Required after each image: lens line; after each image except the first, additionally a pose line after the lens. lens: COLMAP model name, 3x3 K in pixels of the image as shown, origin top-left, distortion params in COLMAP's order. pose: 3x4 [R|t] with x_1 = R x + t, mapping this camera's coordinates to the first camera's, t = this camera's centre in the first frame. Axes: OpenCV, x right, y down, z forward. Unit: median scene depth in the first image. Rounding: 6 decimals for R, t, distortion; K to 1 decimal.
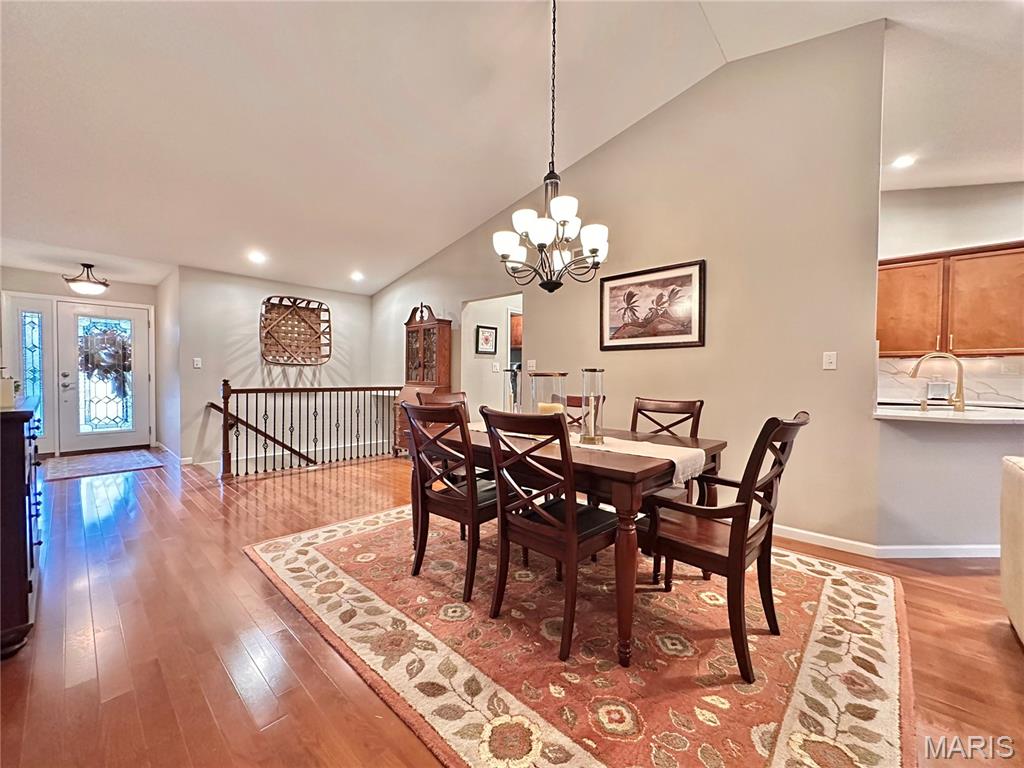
lens RADIAL K [[405.6, 0, 511.4], [0, 405.6, 384.2], [0, 0, 1]] dist [-0.002881, 0.001093]
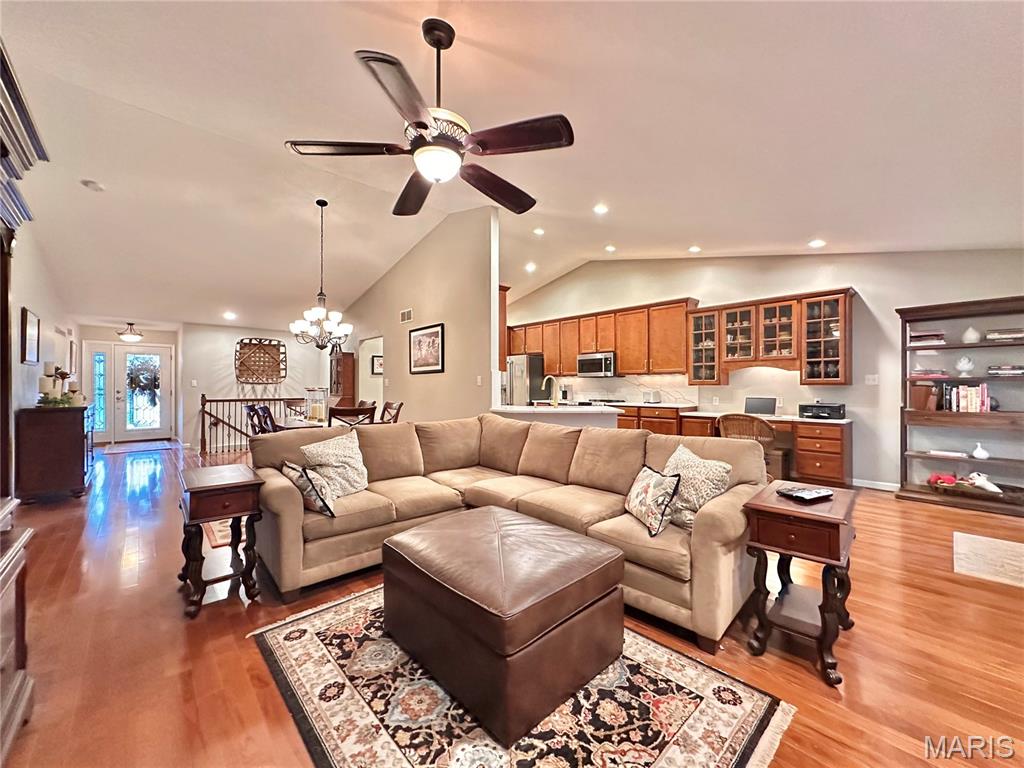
lens RADIAL K [[405.6, 0, 513.4], [0, 405.6, 384.3], [0, 0, 1]] dist [-0.002881, 0.001093]
pose [[0.996153, -0.011637, -0.086853, 0.695847], [0.009322, 0.999591, -0.027020, 0.005880], [0.087132, 0.026106, 0.995855, -0.533530]]
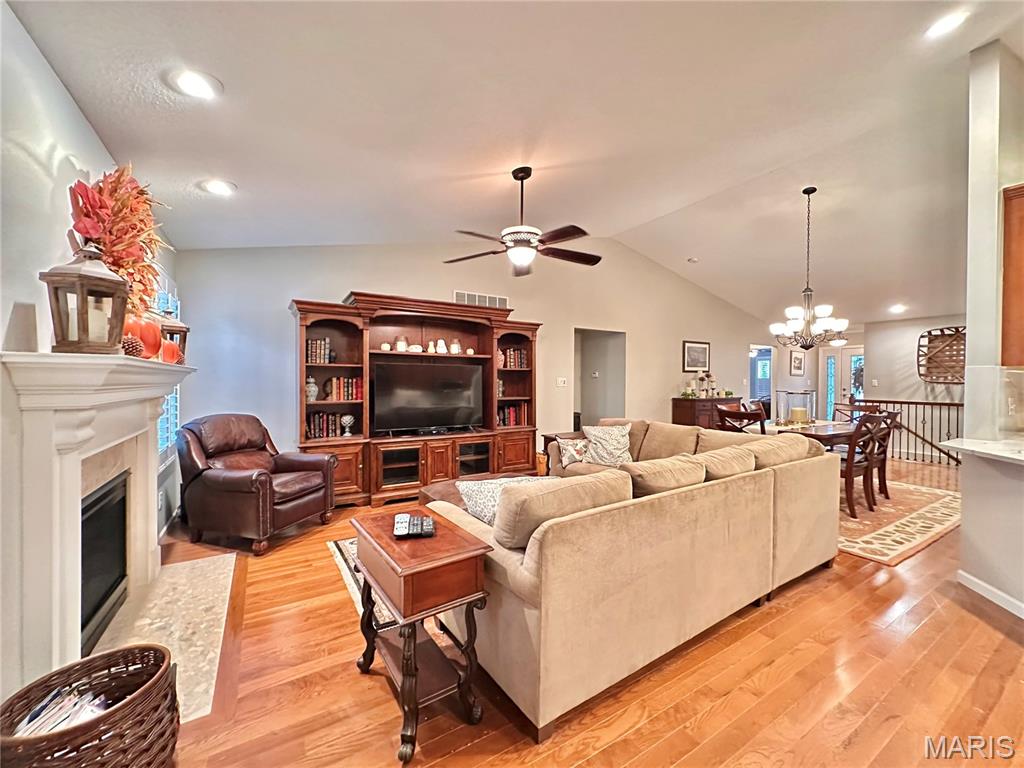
lens RADIAL K [[405.6, 0, 510.5], [0, 405.6, 383.8], [0, 0, 1]] dist [-0.002881, 0.001093]
pose [[-0.283741, -0.002155, -0.958898, 1.302676], [-0.027122, 0.999615, 0.005779, -0.024194], [0.958517, 0.027647, -0.283691, 0.117474]]
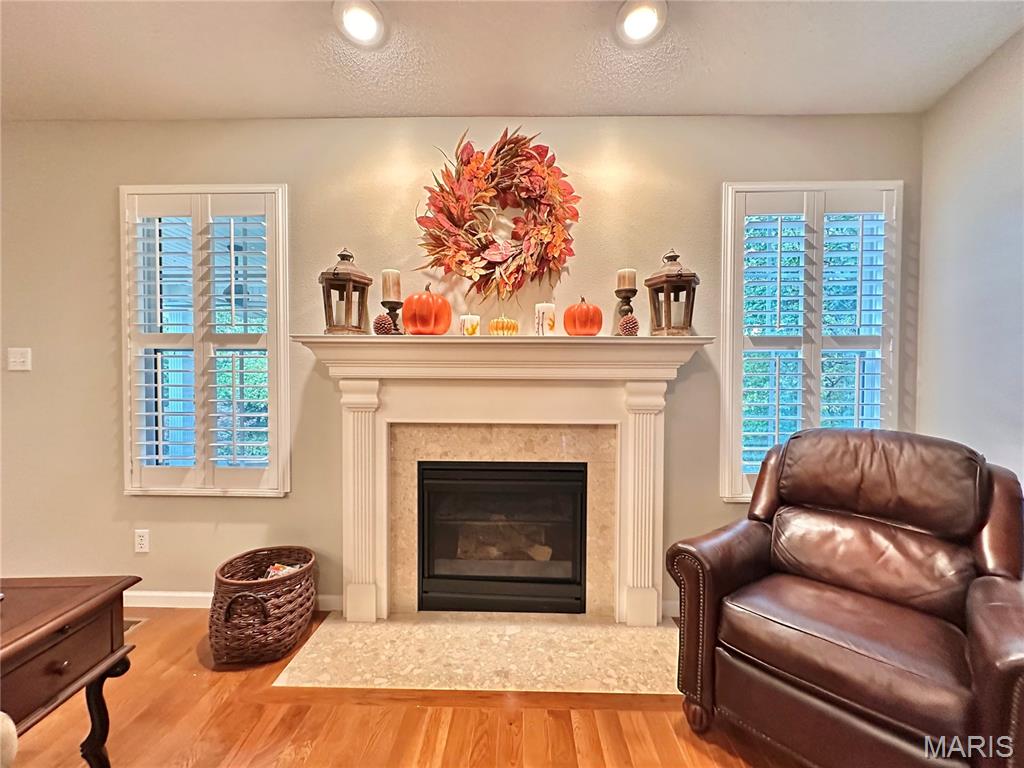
lens RADIAL K [[405.6, 0, 507.9], [0, 405.6, 384.7], [0, 0, 1]] dist [-0.002881, 0.001093]
pose [[-0.654079, -0.027071, 0.755941, 0.637439], [0.005146, 0.999177, 0.040235, -0.000509], [-0.756408, 0.030207, -0.653402, -0.163402]]
